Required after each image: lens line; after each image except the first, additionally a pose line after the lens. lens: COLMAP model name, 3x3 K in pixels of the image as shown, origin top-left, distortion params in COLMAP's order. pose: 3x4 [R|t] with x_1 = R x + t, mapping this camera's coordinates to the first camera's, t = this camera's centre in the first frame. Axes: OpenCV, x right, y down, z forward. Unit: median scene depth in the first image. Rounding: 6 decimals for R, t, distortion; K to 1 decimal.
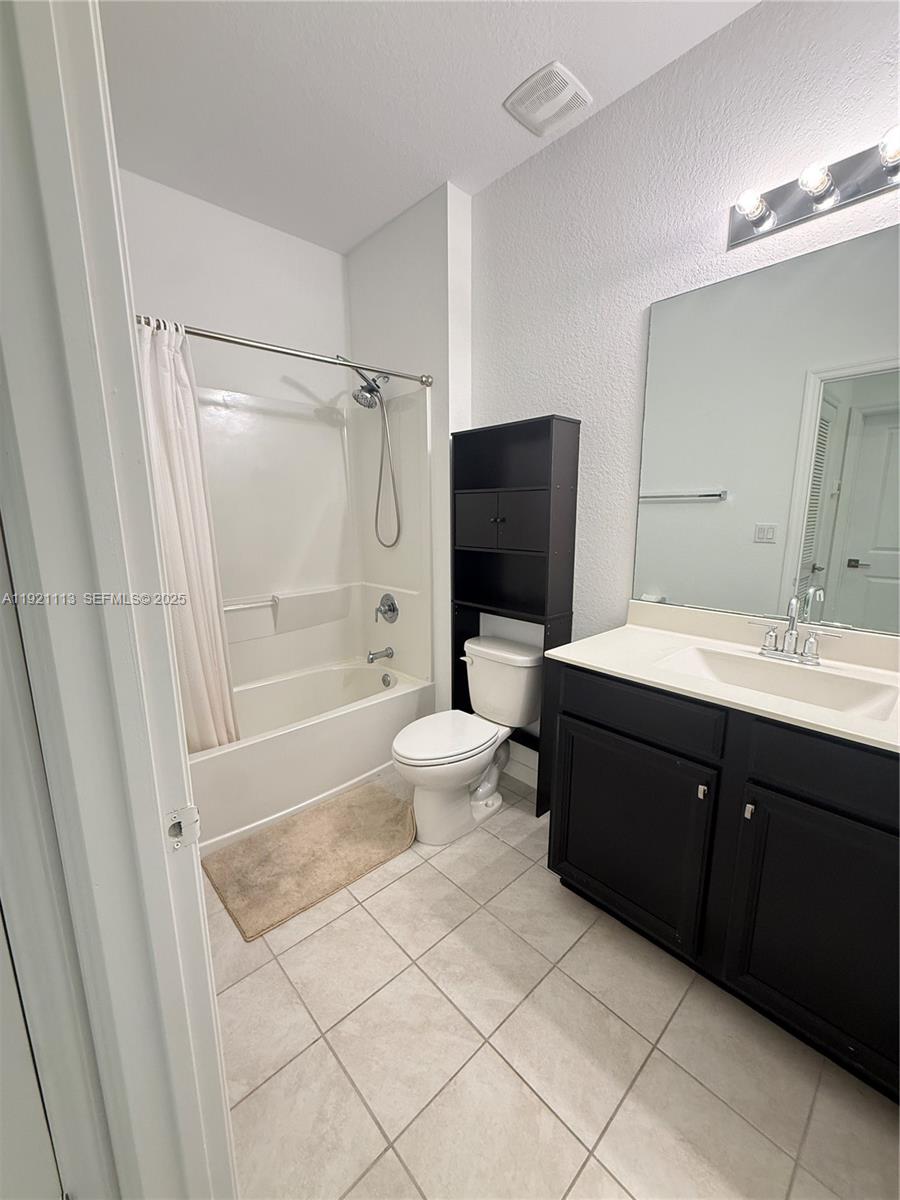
lens RADIAL K [[476.8, 0, 453.6], [0, 476.8, 594.2], [0, 0, 1]] dist [-0.000231, -0.000028]
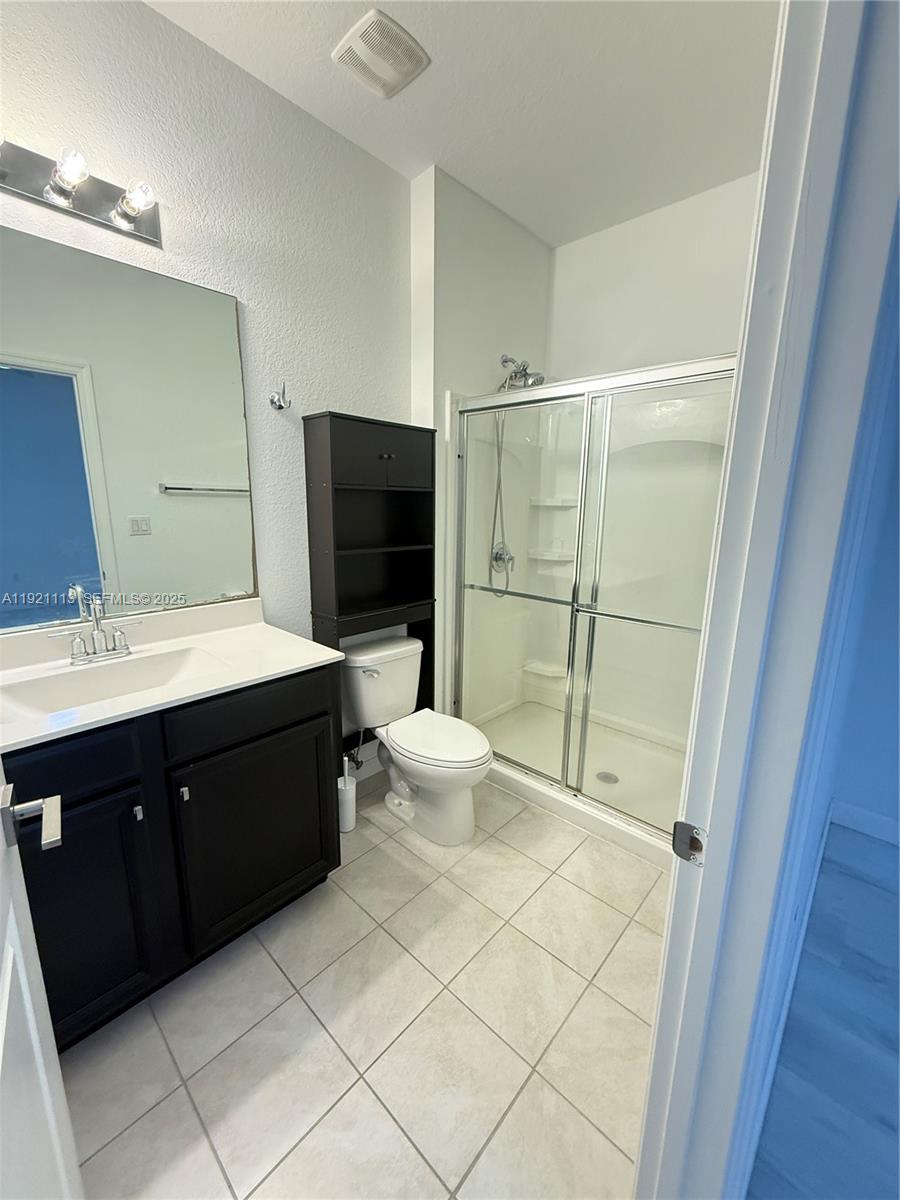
lens RADIAL K [[476.8, 0, 453.6], [0, 476.8, 594.2], [0, 0, 1]] dist [-0.000231, -0.000028]
pose [[-0.075094, -0.175570, 0.981599, -0.381186], [0.166955, 0.968269, 0.185958, -0.070688], [-0.983101, 0.177847, -0.043399, 0.374237]]
